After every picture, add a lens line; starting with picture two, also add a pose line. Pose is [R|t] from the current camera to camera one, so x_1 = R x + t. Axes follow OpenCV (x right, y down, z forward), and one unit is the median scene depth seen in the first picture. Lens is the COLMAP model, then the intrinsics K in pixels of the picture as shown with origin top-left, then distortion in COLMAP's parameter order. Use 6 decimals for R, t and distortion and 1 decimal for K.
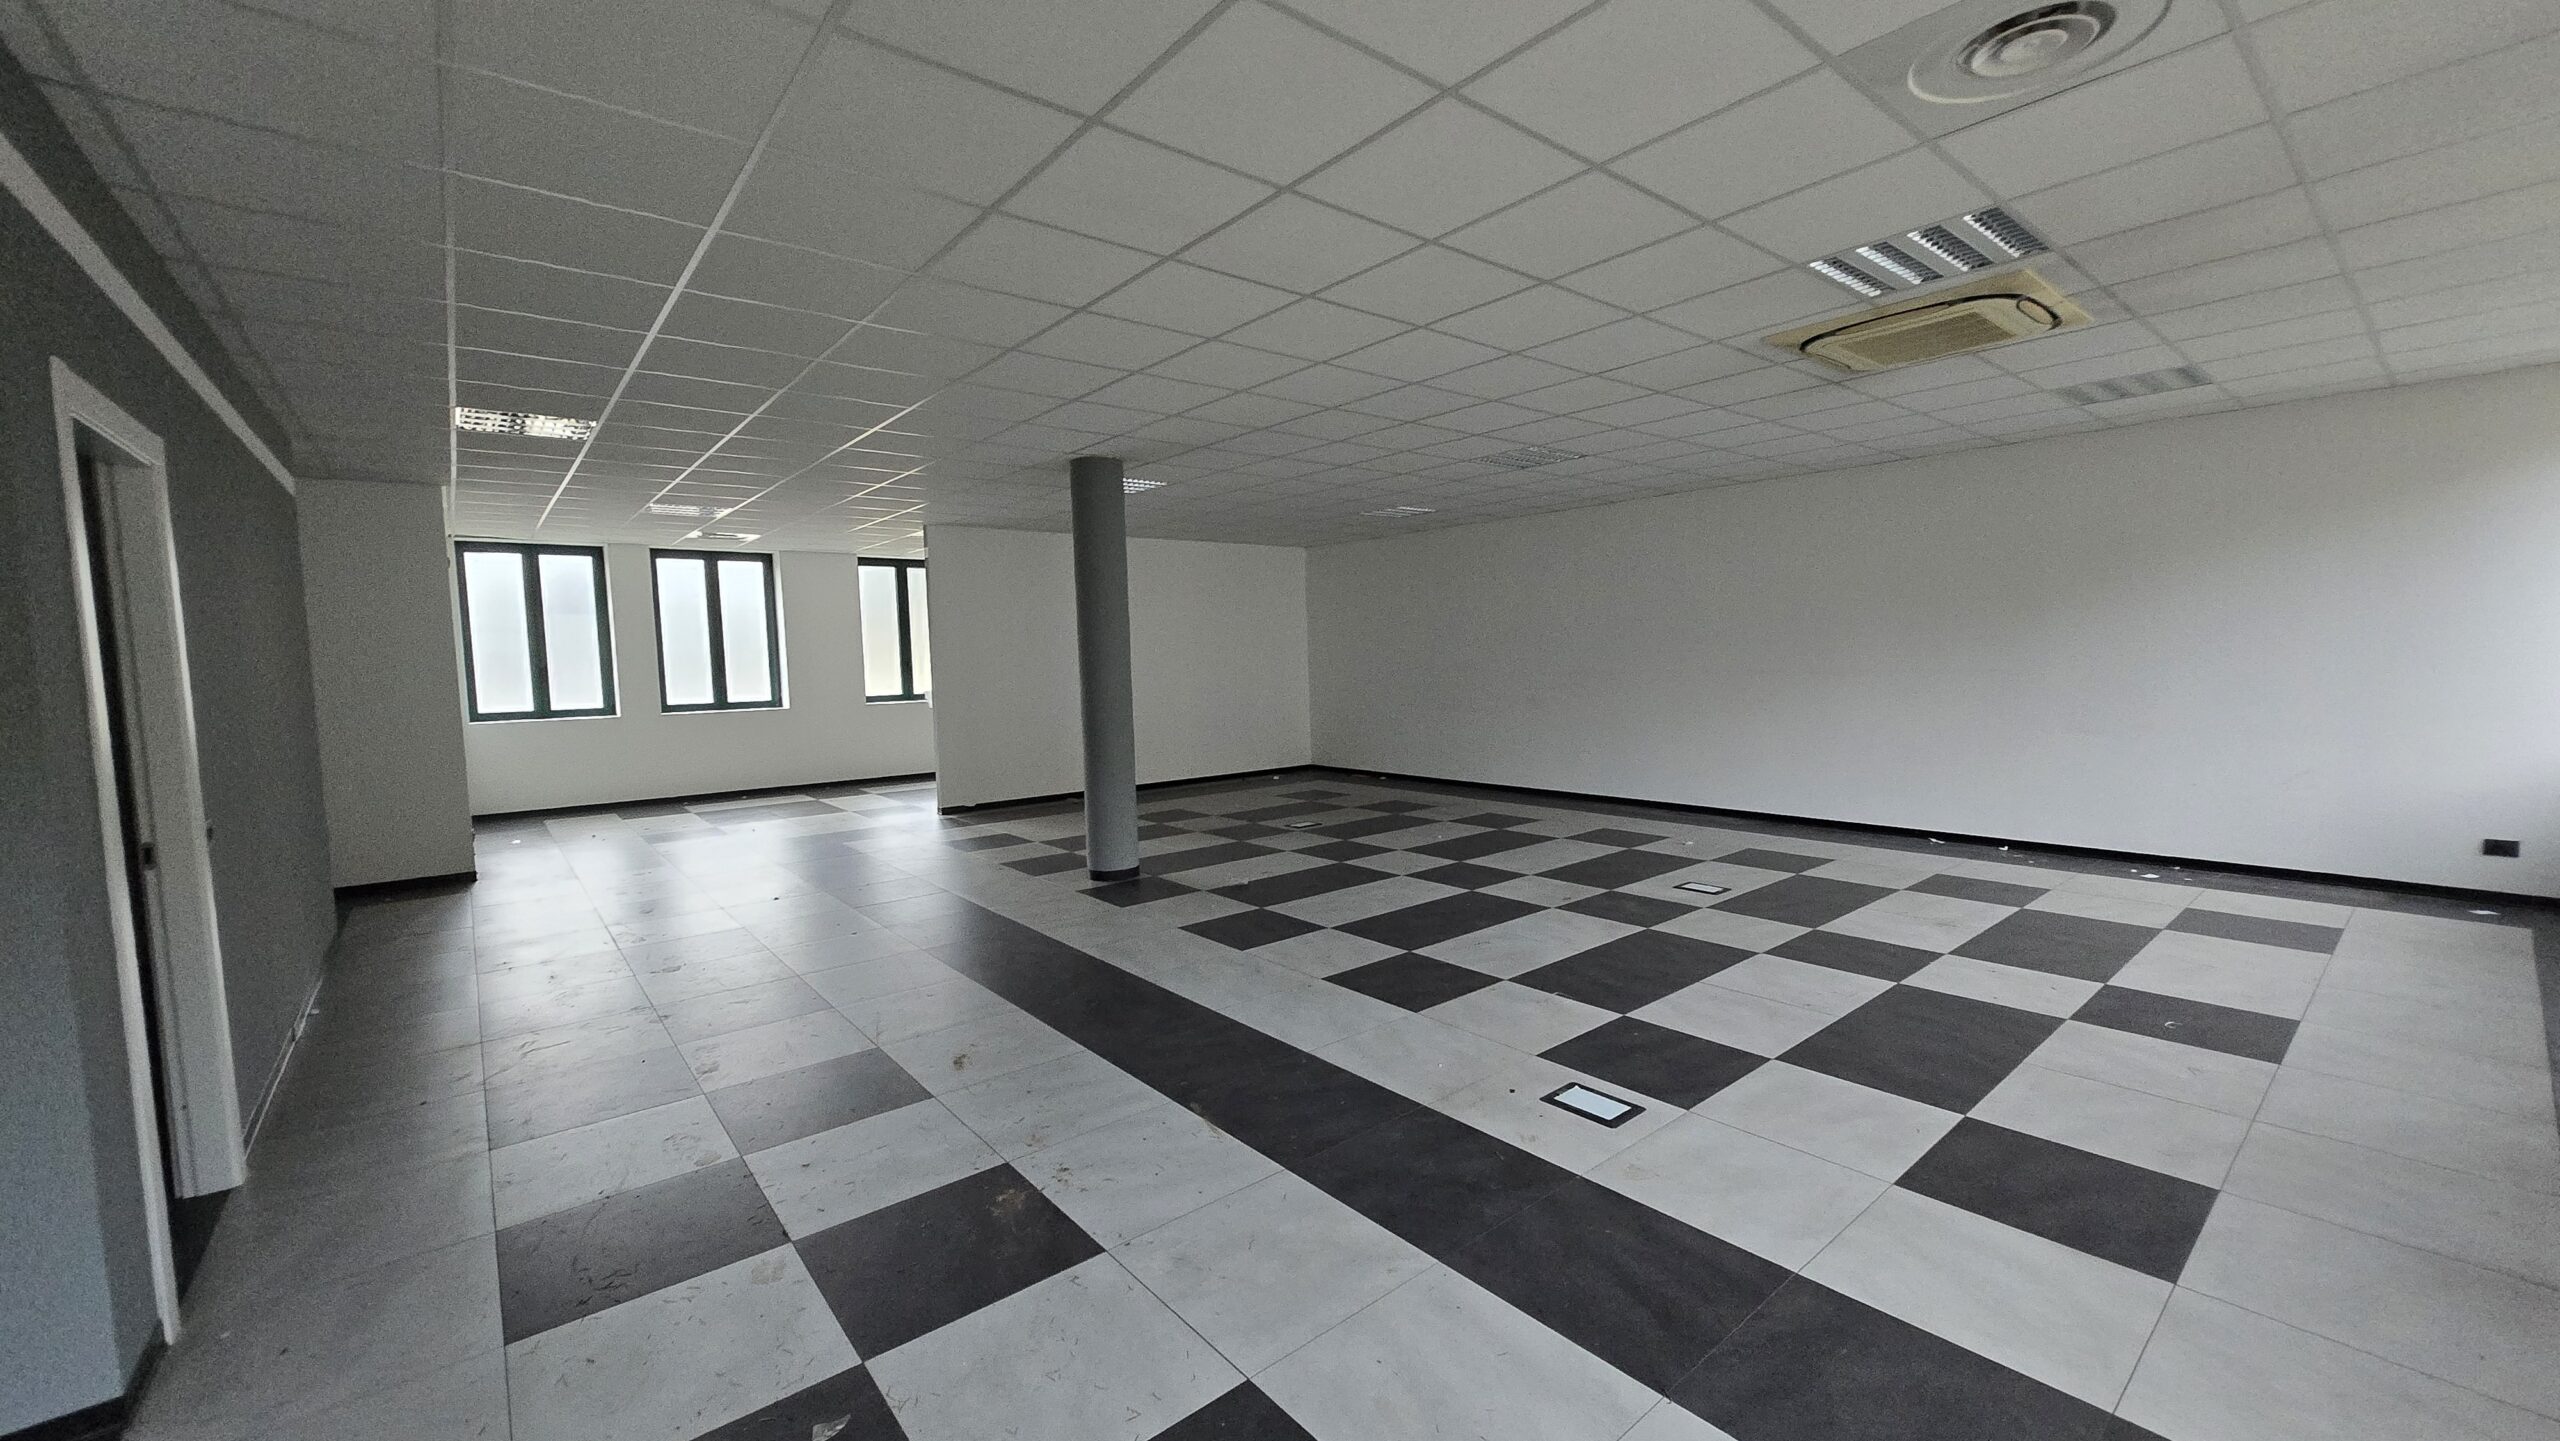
lens RADIAL K [[995.1, 0, 1287.2], [0, 995.1, 723.2], [0, 0, 1]] dist [-0.003221, -0.000512]
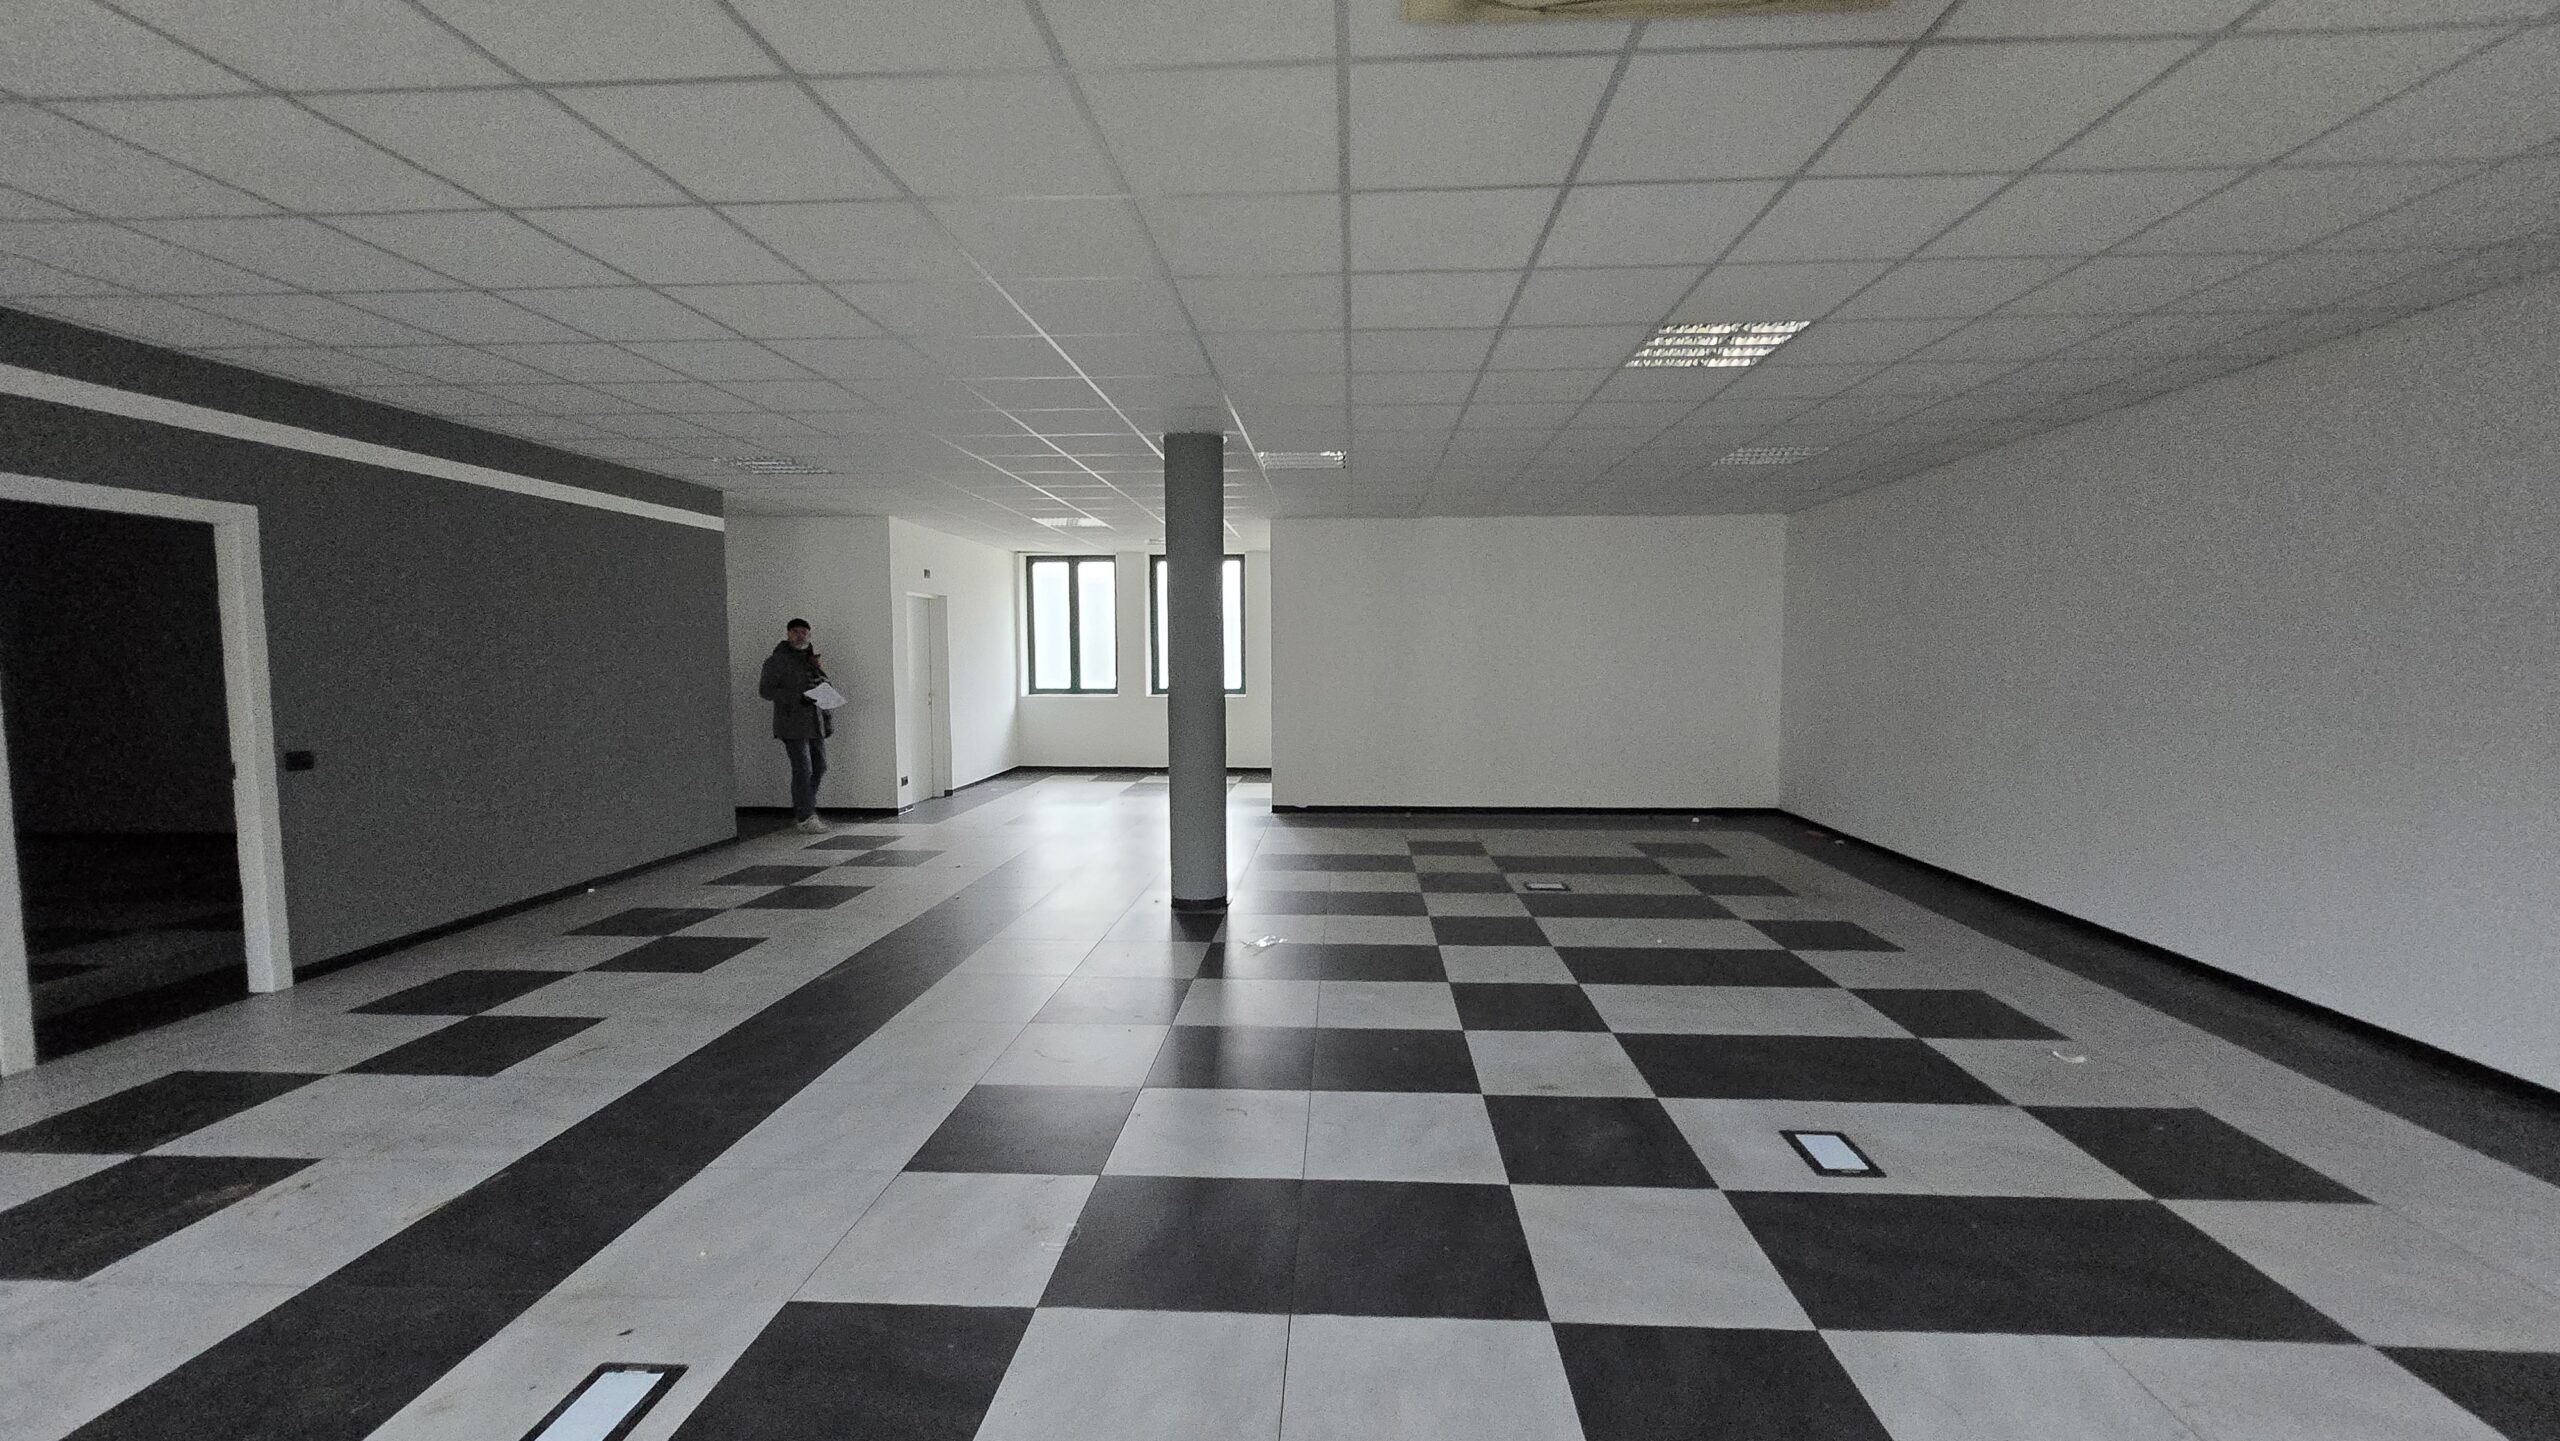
lens RADIAL K [[995.1, 0, 1287.2], [0, 995.1, 723.2], [0, 0, 1]] dist [-0.003221, -0.000512]
pose [[0.747673, 0.071771, -0.660177, 0.402069], [-0.068819, 0.997164, 0.030466, -0.036277], [0.660491, 0.022654, 0.750492, 0.326830]]
